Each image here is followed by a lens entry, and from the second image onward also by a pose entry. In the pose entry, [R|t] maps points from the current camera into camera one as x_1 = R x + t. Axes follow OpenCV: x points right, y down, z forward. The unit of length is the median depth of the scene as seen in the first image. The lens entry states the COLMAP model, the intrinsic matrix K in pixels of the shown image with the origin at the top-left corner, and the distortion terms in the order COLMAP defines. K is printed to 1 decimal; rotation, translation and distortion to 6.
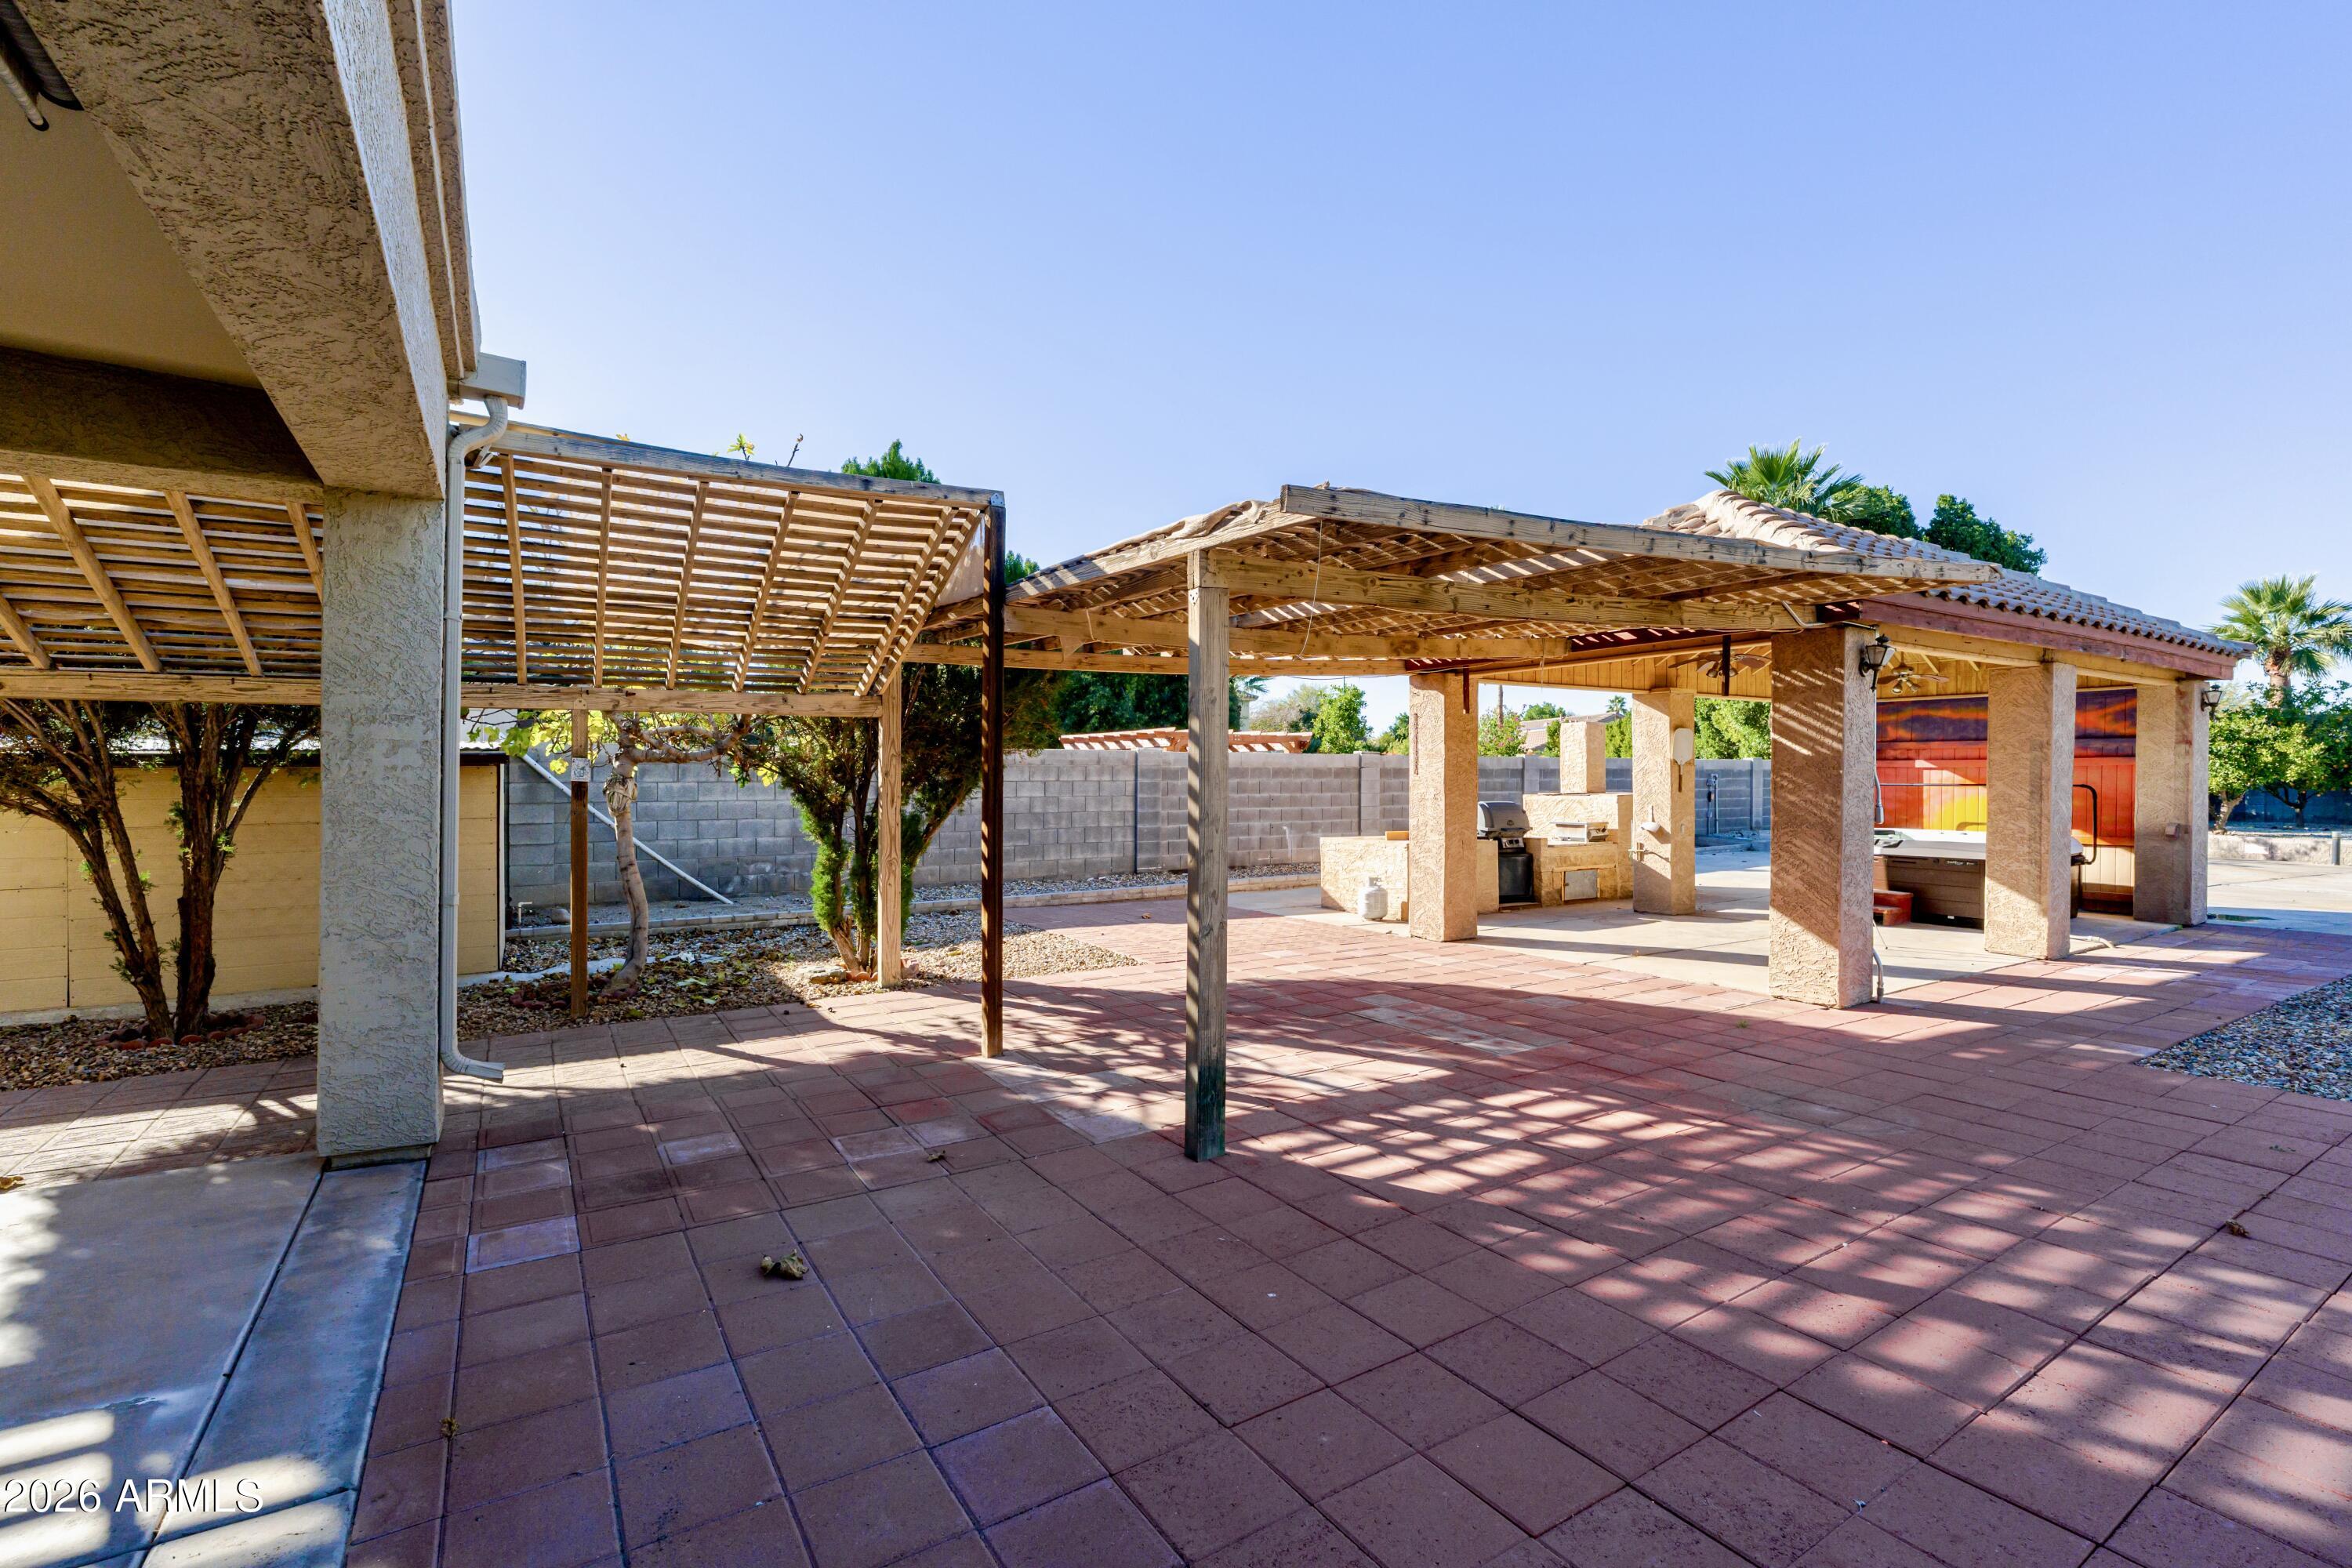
lens RADIAL K [[1051.7, 0, 1172.8], [0, 1051.7, 761.5], [0, 0, 1]] dist [-0.017088, 0.004392]
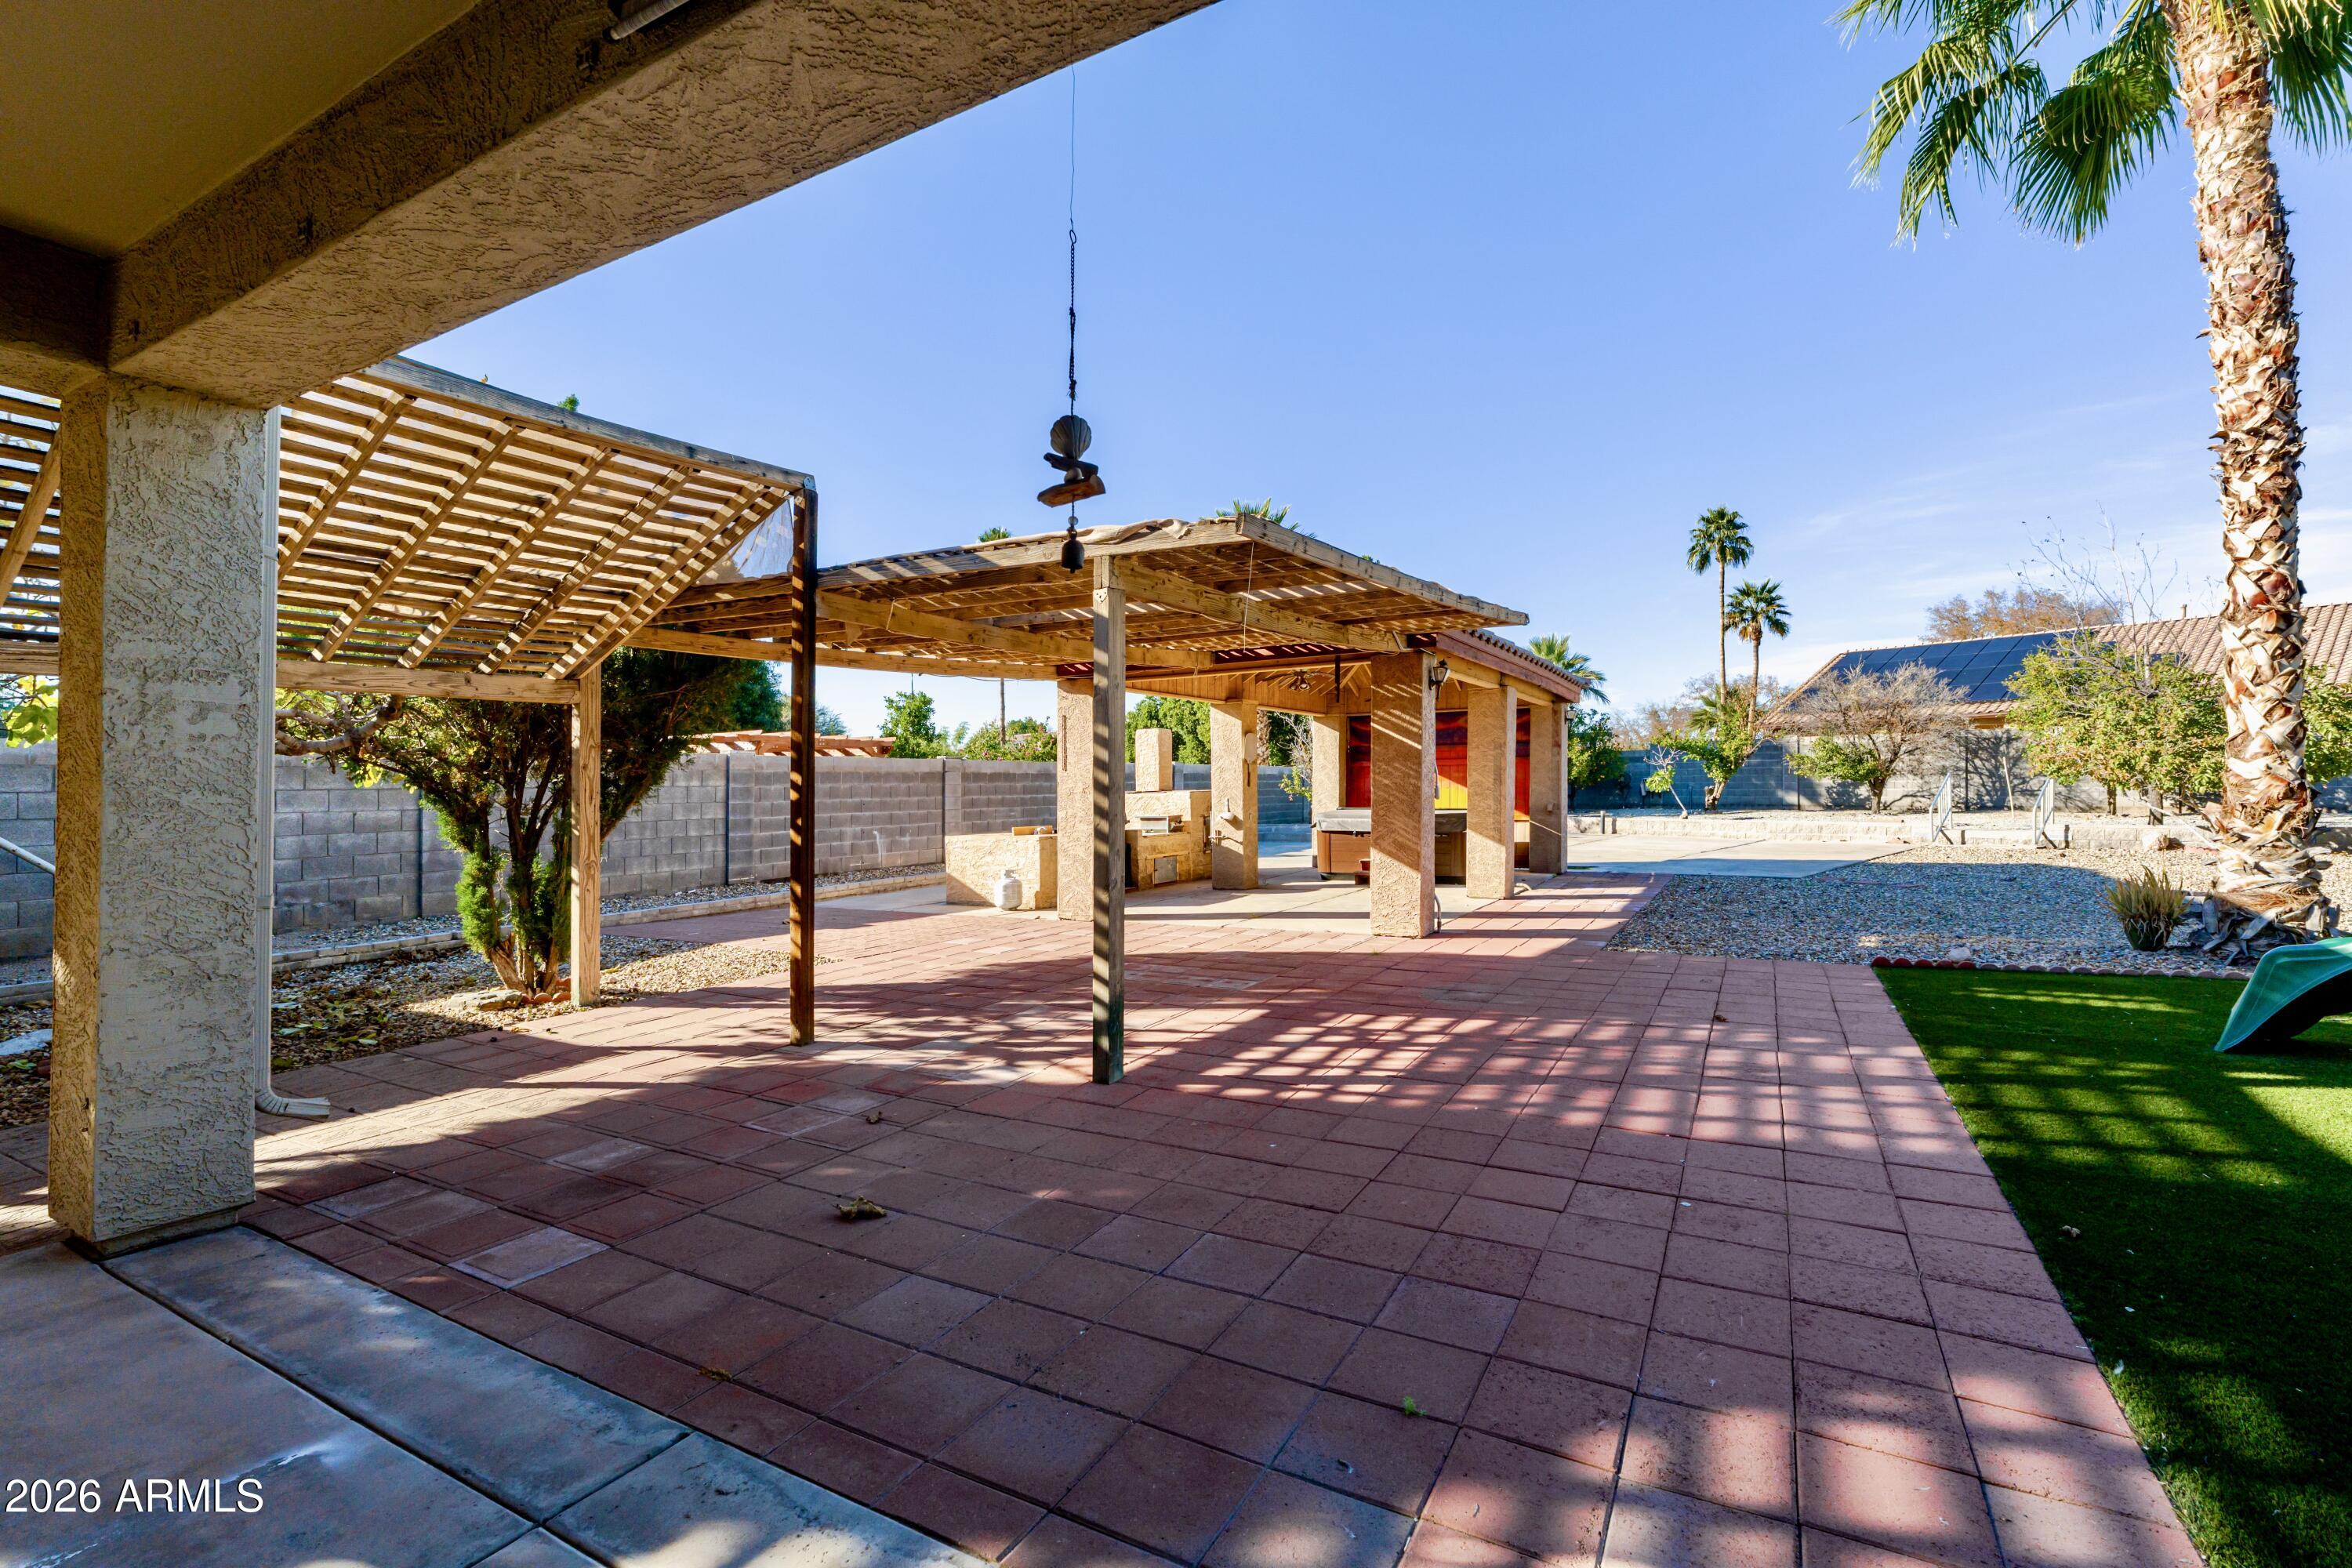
lens RADIAL K [[1051.7, 0, 1185.6], [0, 1051.7, 768.4], [0, 0, 1]] dist [-0.017088, 0.004392]
pose [[0.876561, -0.006115, 0.481252, -0.285133], [0.009742, 0.999940, -0.005038, 0.025178], [-0.481192, 0.009104, 0.876568, -0.035528]]
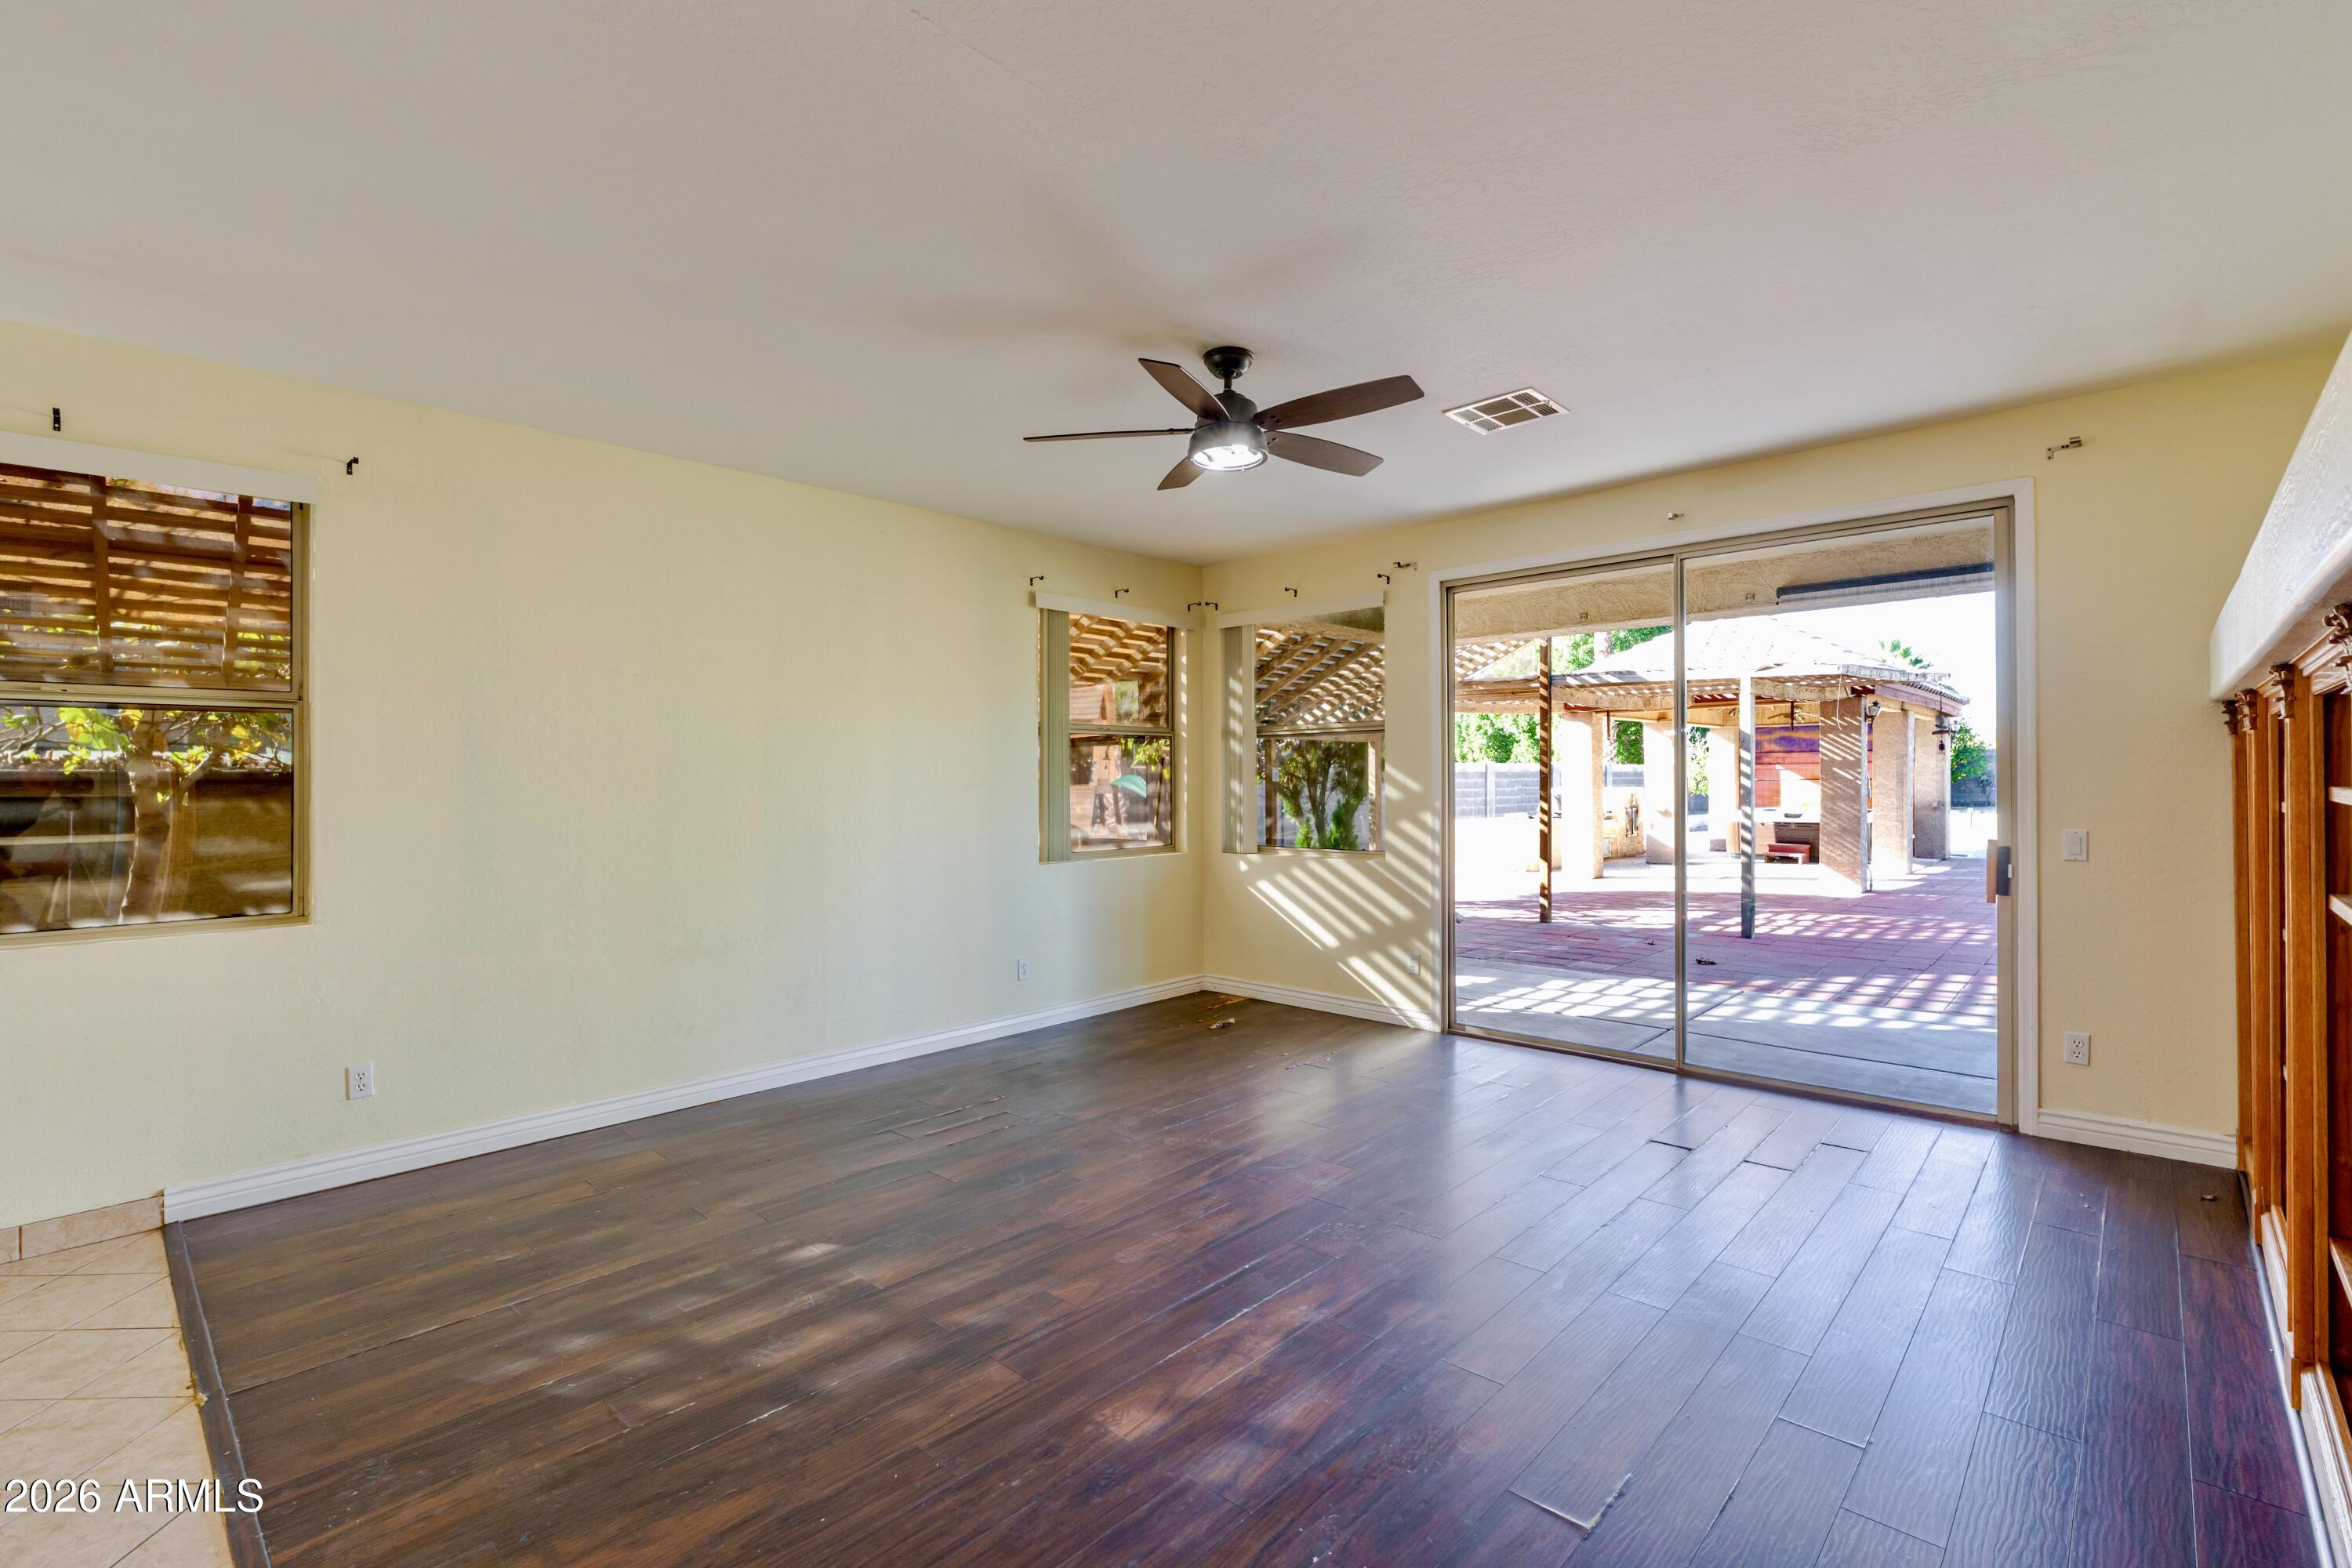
lens RADIAL K [[1051.7, 0, 1175.8], [0, 1051.7, 780.3], [0, 0, 1]] dist [-0.017088, 0.004392]
pose [[0.964047, -0.013184, 0.265405, -1.098270], [0.009525, 0.999841, 0.015070, -0.018185], [-0.265561, -0.012000, 0.964019, -0.509101]]
